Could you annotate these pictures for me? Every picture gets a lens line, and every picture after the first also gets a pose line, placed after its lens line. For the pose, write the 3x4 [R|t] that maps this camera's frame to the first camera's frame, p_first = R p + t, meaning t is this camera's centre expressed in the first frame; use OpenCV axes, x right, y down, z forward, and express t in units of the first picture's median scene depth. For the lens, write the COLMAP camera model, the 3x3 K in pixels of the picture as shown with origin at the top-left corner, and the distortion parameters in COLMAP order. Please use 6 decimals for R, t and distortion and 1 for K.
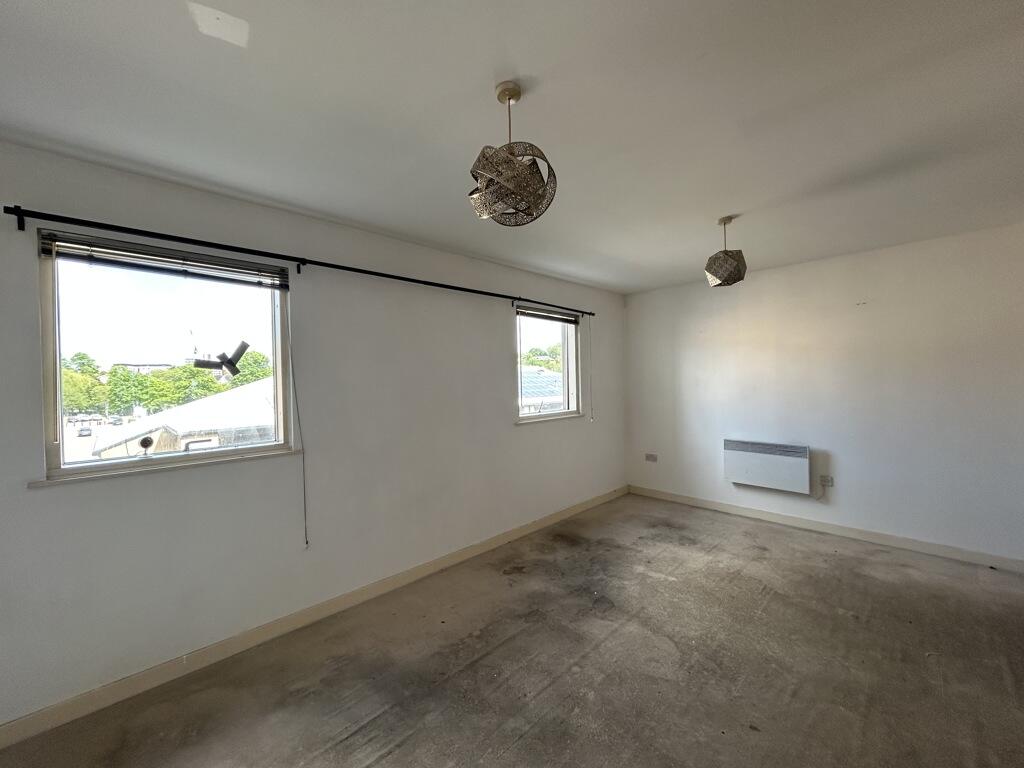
lens RADIAL K [[415.0, 0, 508.6], [0, 415.0, 382.1], [0, 0, 1]] dist [0.003459, 0.000484]
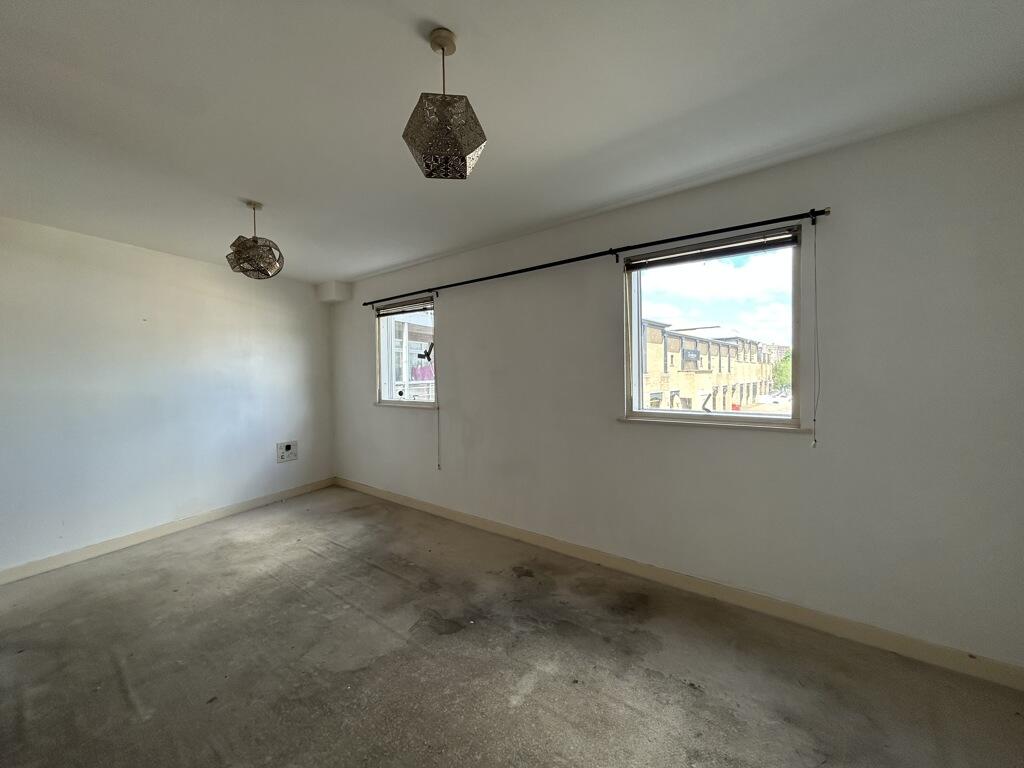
lens RADIAL K [[415.0, 0, 508.6], [0, 415.0, 382.1], [0, 0, 1]] dist [0.003459, 0.000484]
pose [[0.111768, 0.037717, -0.993018, 0.963811], [0.006024, 0.999235, 0.038631, 0.004159], [0.993716, -0.010300, 0.111456, 0.939011]]
